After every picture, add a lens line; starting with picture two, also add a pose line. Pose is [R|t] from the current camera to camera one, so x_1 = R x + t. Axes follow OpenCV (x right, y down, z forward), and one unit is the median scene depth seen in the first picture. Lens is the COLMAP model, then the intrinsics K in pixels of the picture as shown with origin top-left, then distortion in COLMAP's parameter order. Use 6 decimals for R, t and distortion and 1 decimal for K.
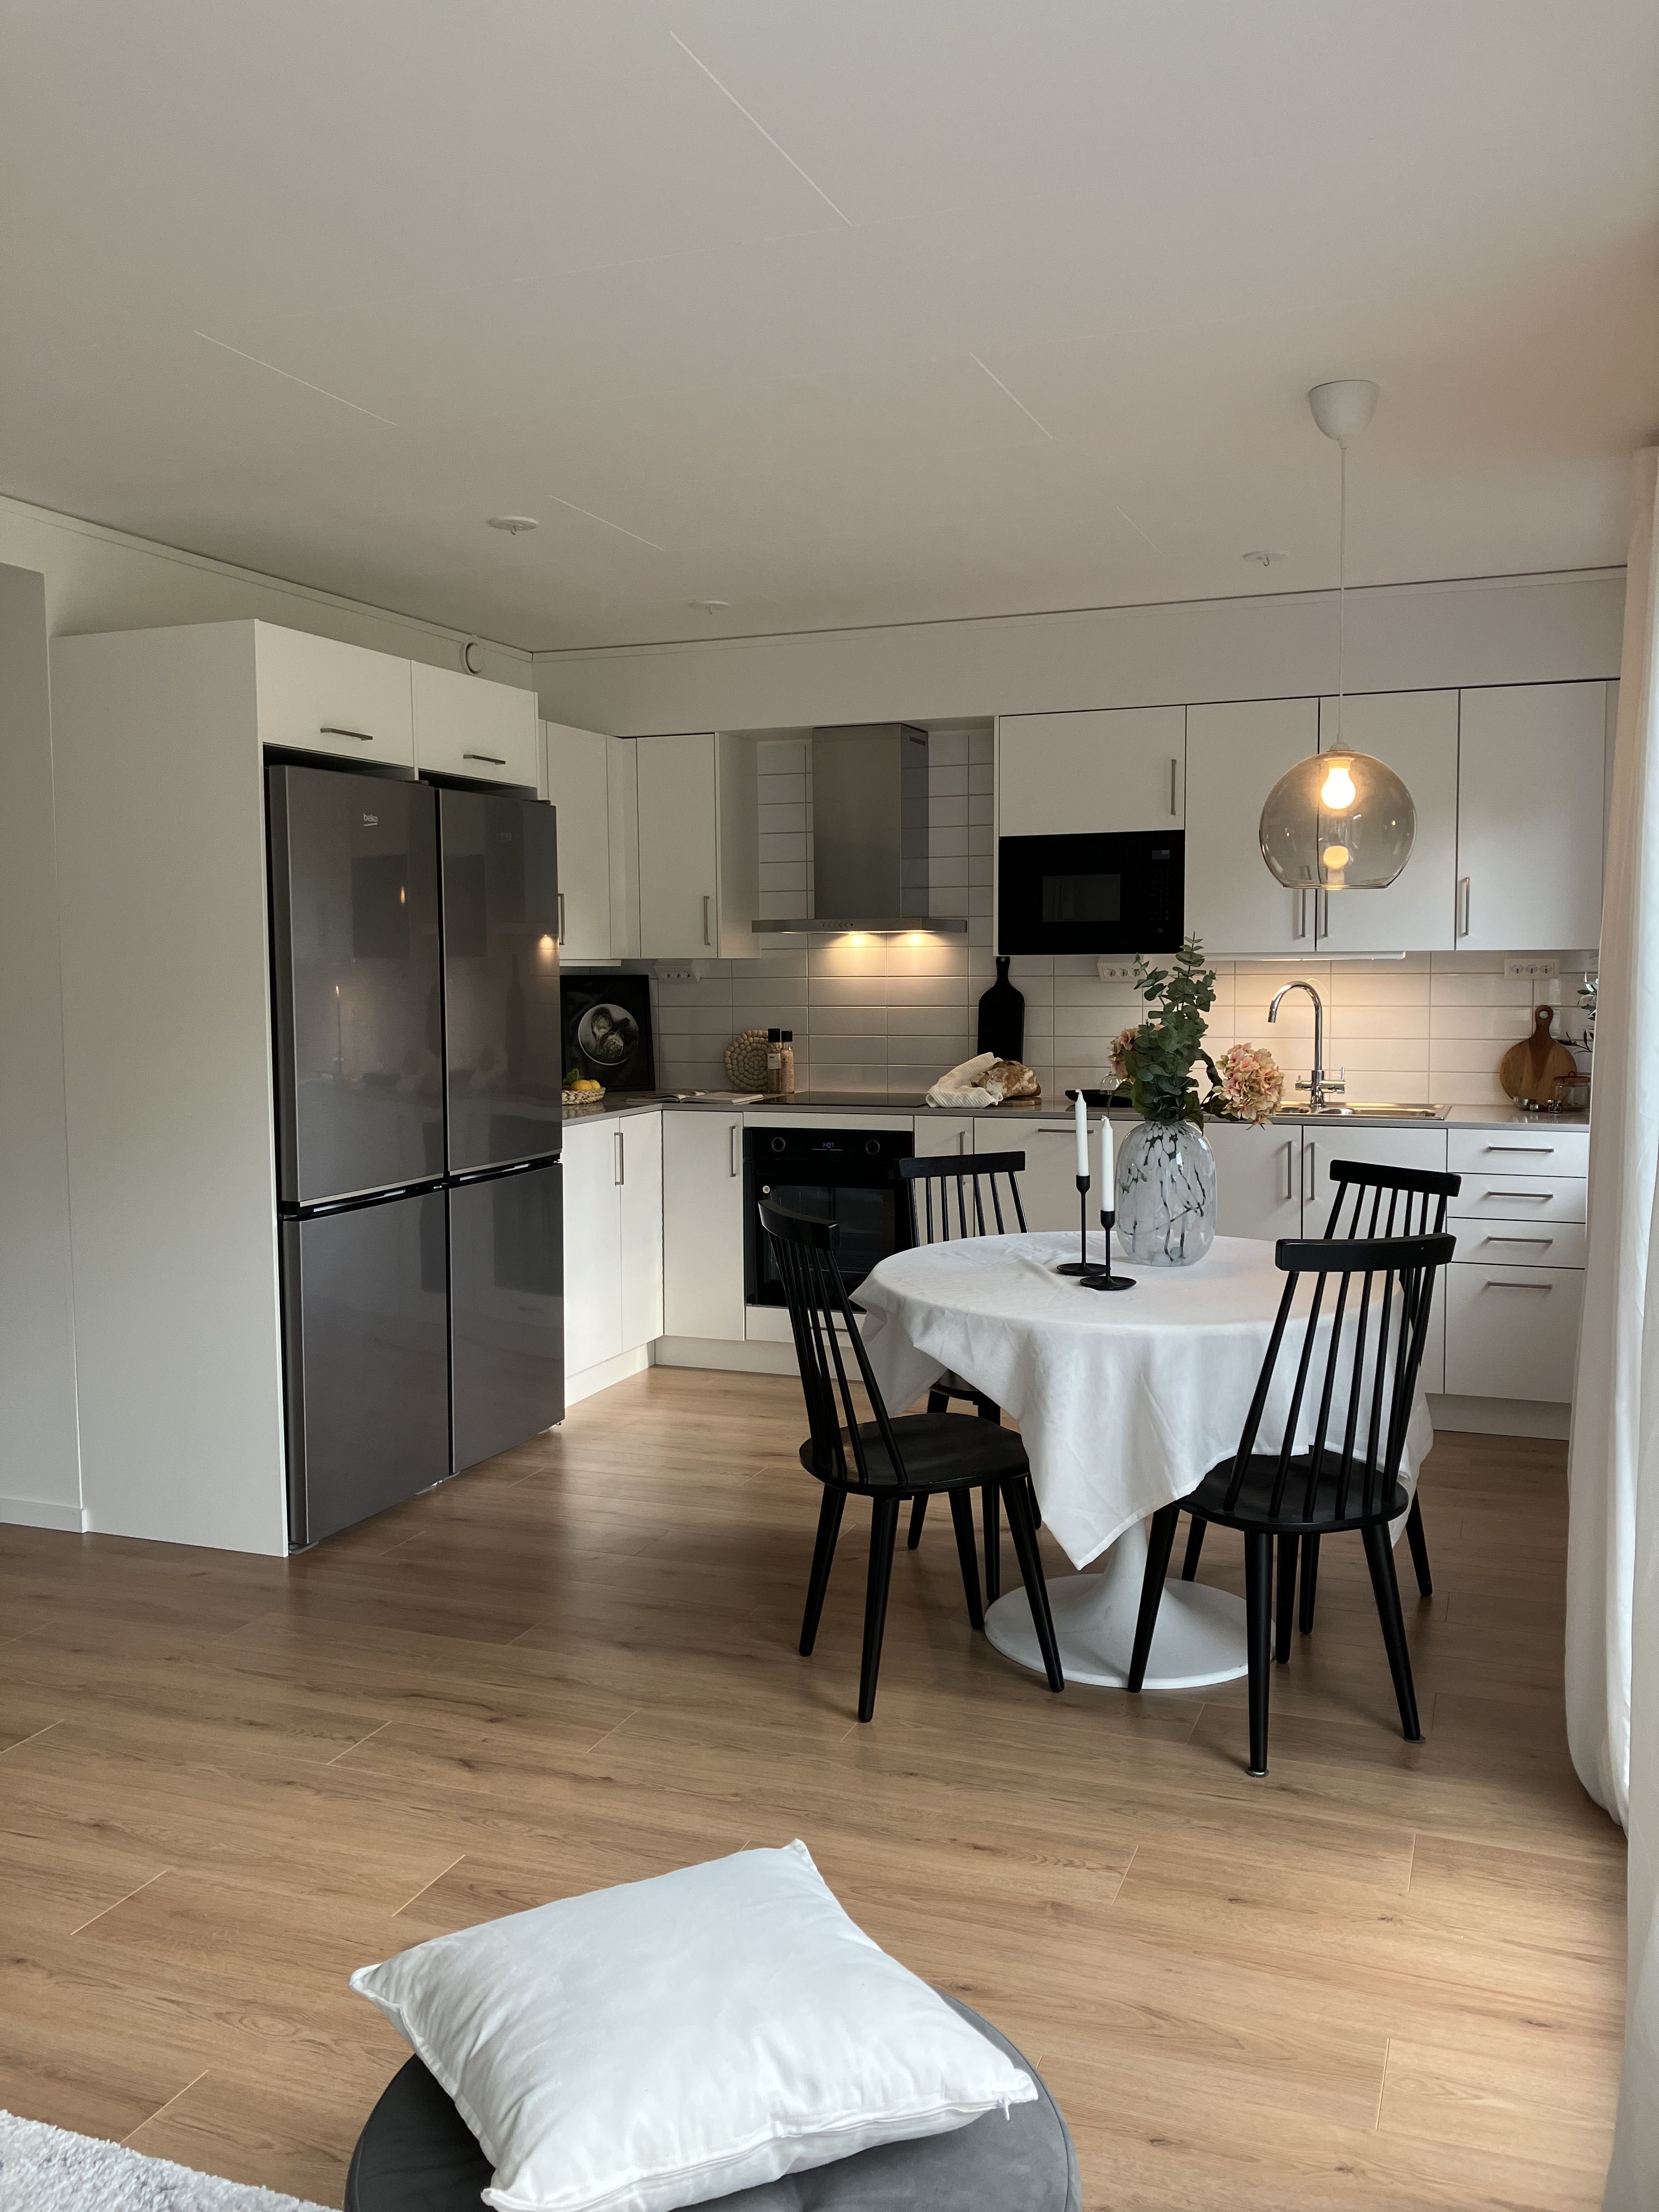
lens RADIAL K [[1795.7, 0, 819.2], [0, 1795.7, 1099.8], [0, 0, 1]] dist [-0.024489, 0.068842]
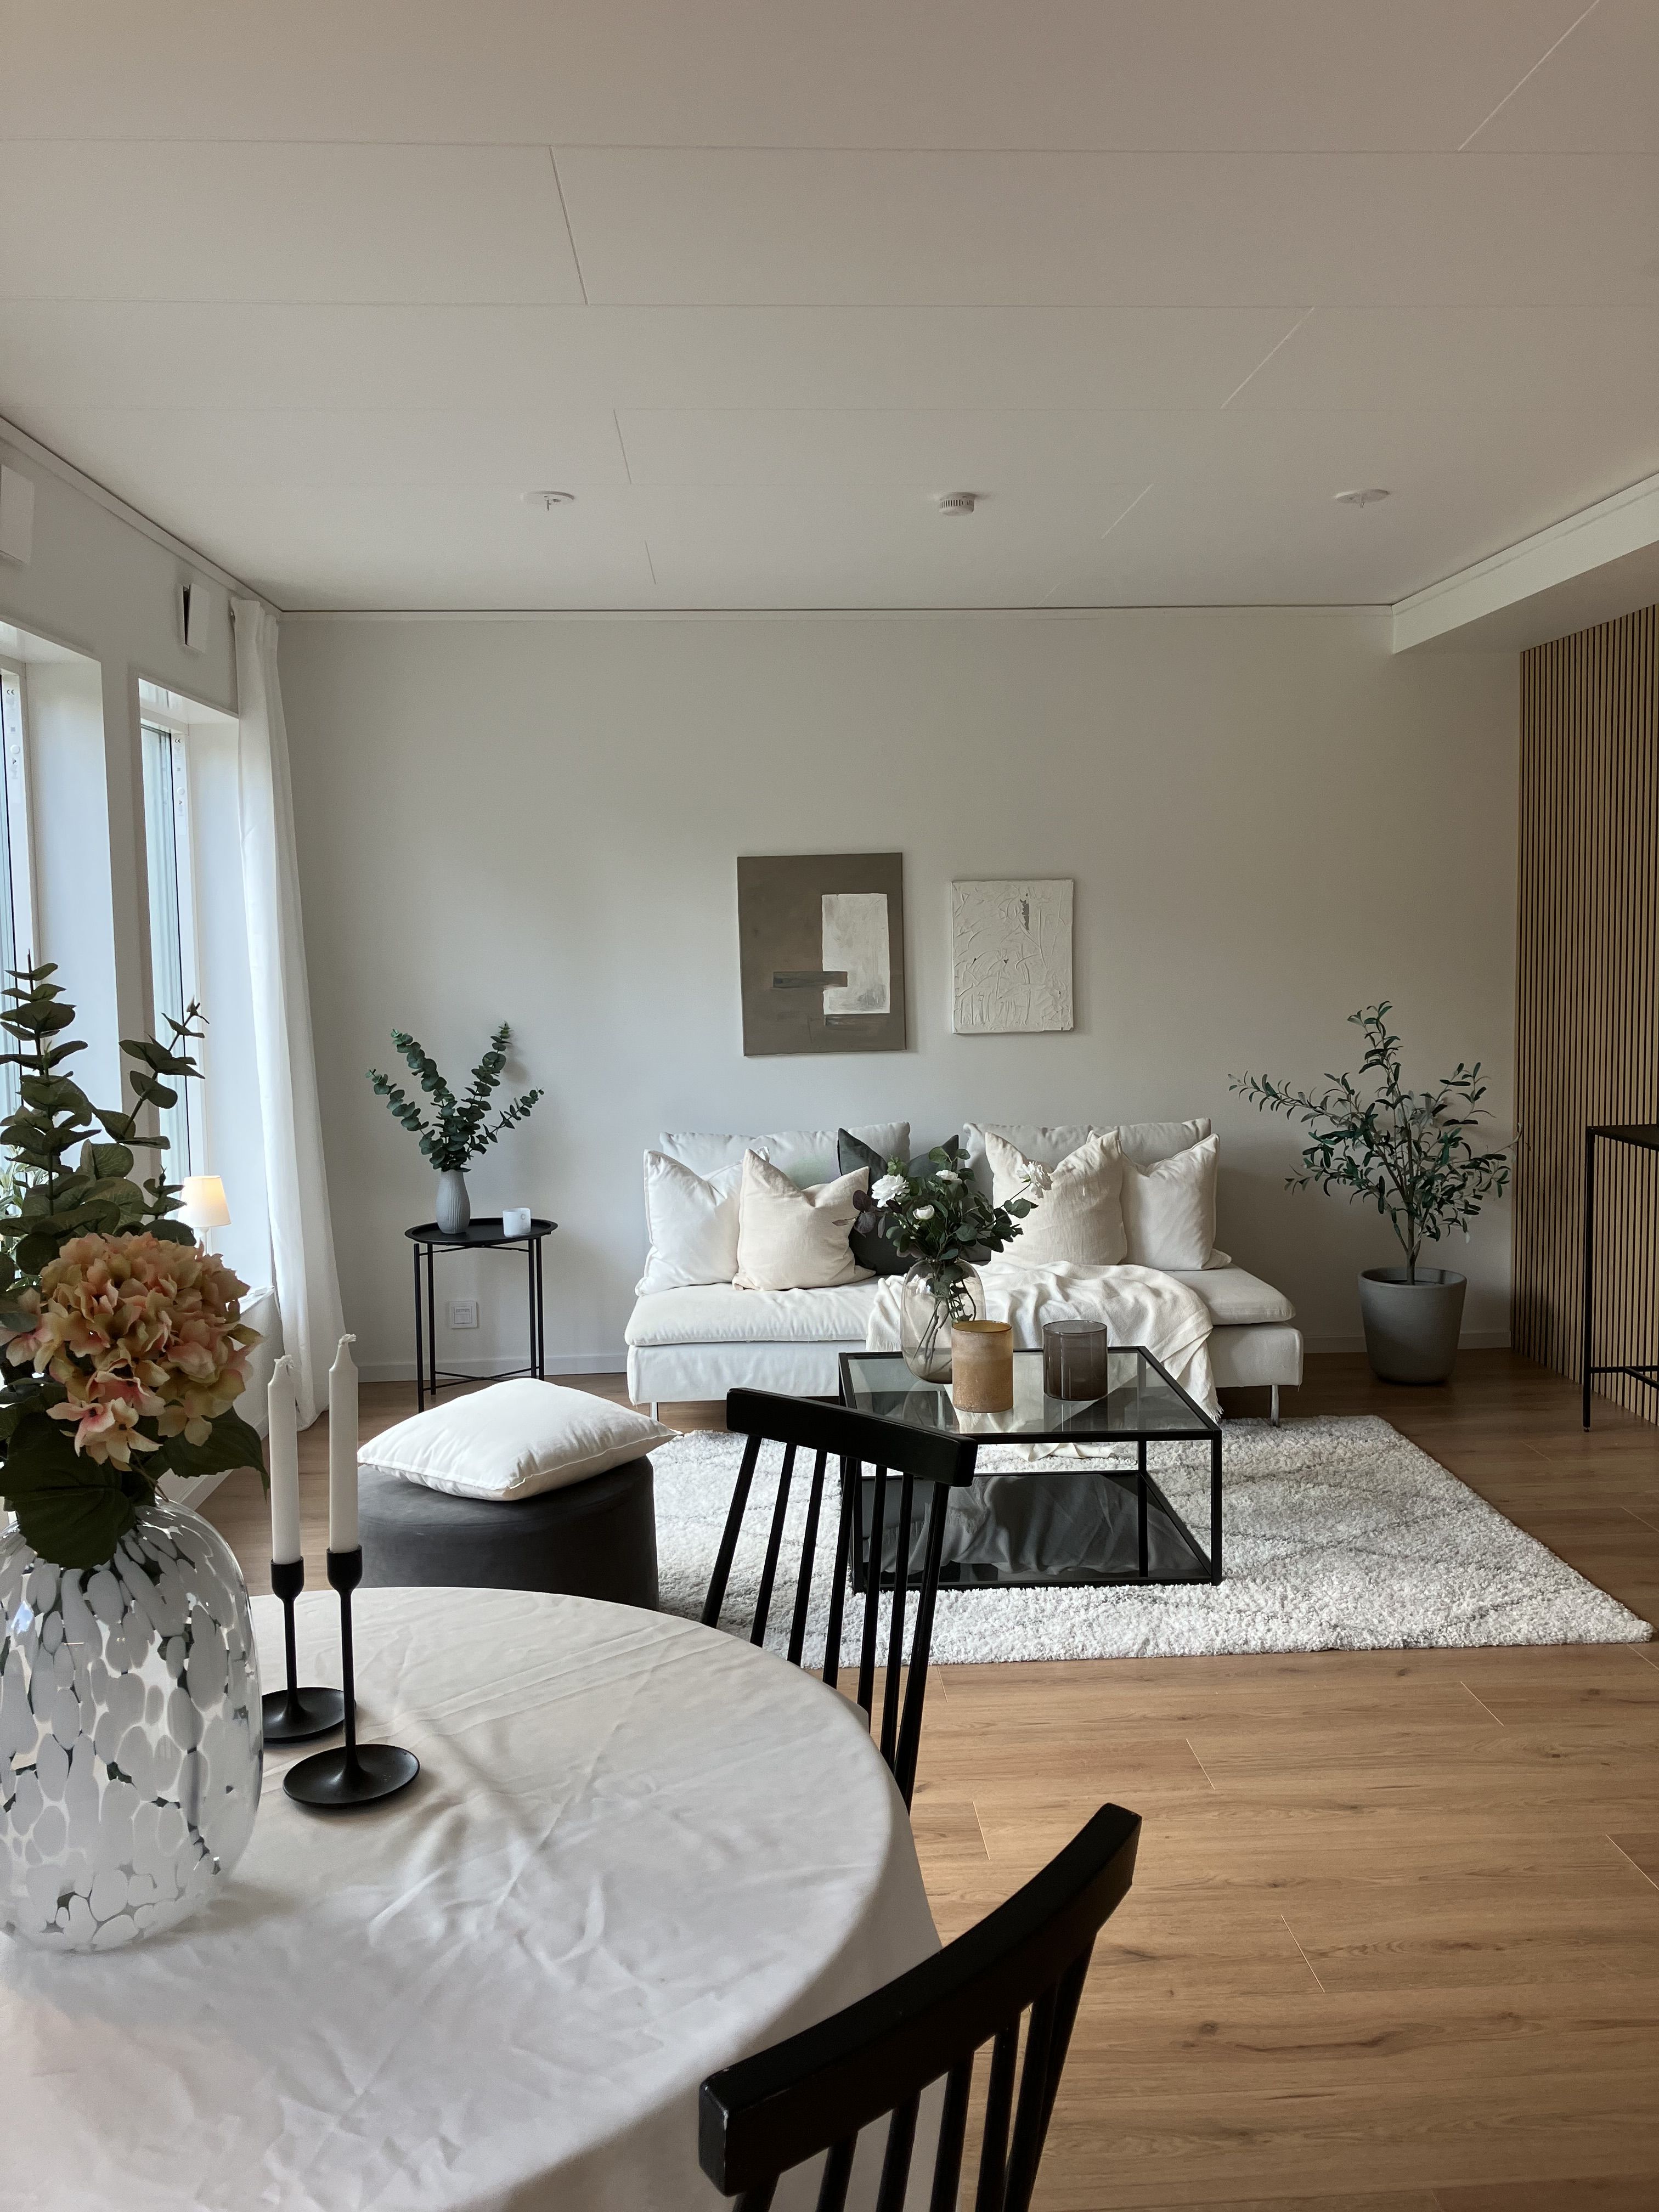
lens RADIAL K [[1795.7, 0, 819.2], [0, 1795.7, 1099.8], [0, 0, 1]] dist [-0.024489, 0.068842]
pose [[-0.912232, 0.056489, -0.405761, 0.072524], [-0.011176, 0.986648, 0.162485, -0.042388], [0.409522, 0.152758, -0.899420, 0.479447]]
